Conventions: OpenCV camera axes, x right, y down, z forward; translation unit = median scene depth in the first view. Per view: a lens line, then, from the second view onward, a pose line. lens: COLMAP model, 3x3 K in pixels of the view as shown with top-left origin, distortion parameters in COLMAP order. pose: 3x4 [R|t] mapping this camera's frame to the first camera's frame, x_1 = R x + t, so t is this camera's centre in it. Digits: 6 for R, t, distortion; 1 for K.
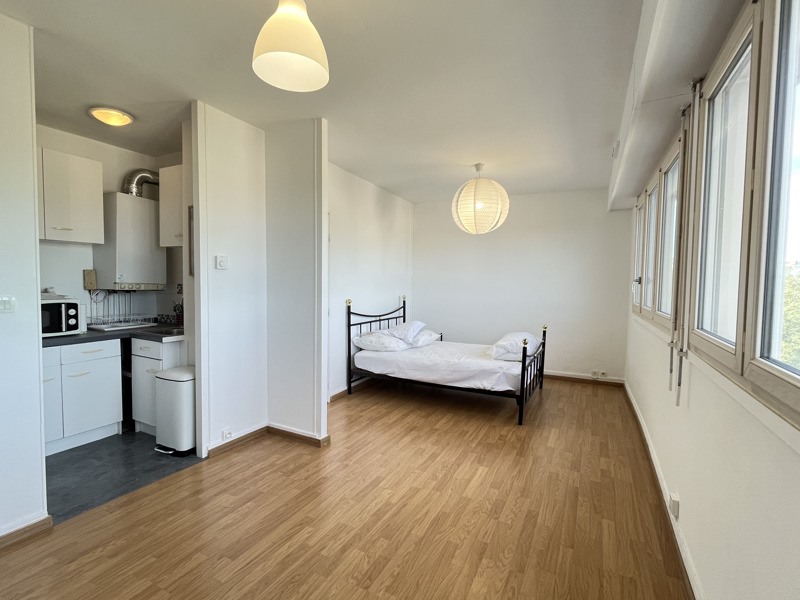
lens RADIAL K [[386.4, 0, 400.0], [0, 386.4, 300.0], [0, 0, 1]] dist [-0.002402, -0.000815]
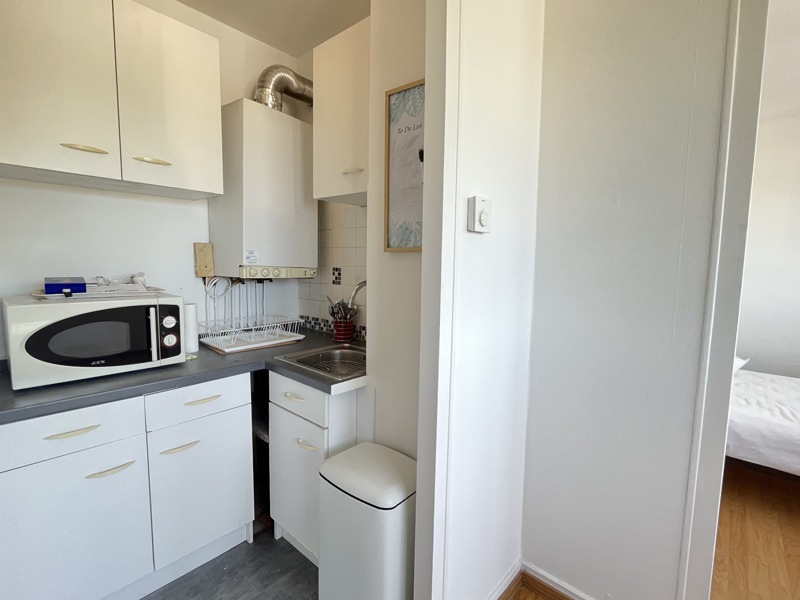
lens RADIAL K [[386.4, 0, 400.0], [0, 386.4, 300.0], [0, 0, 1]] dist [-0.002402, -0.000815]
pose [[0.969977, 0.027050, -0.241689, -0.380004], [-0.015602, 0.998669, 0.049153, -0.025880], [0.242697, -0.043906, 0.969108, 0.513033]]
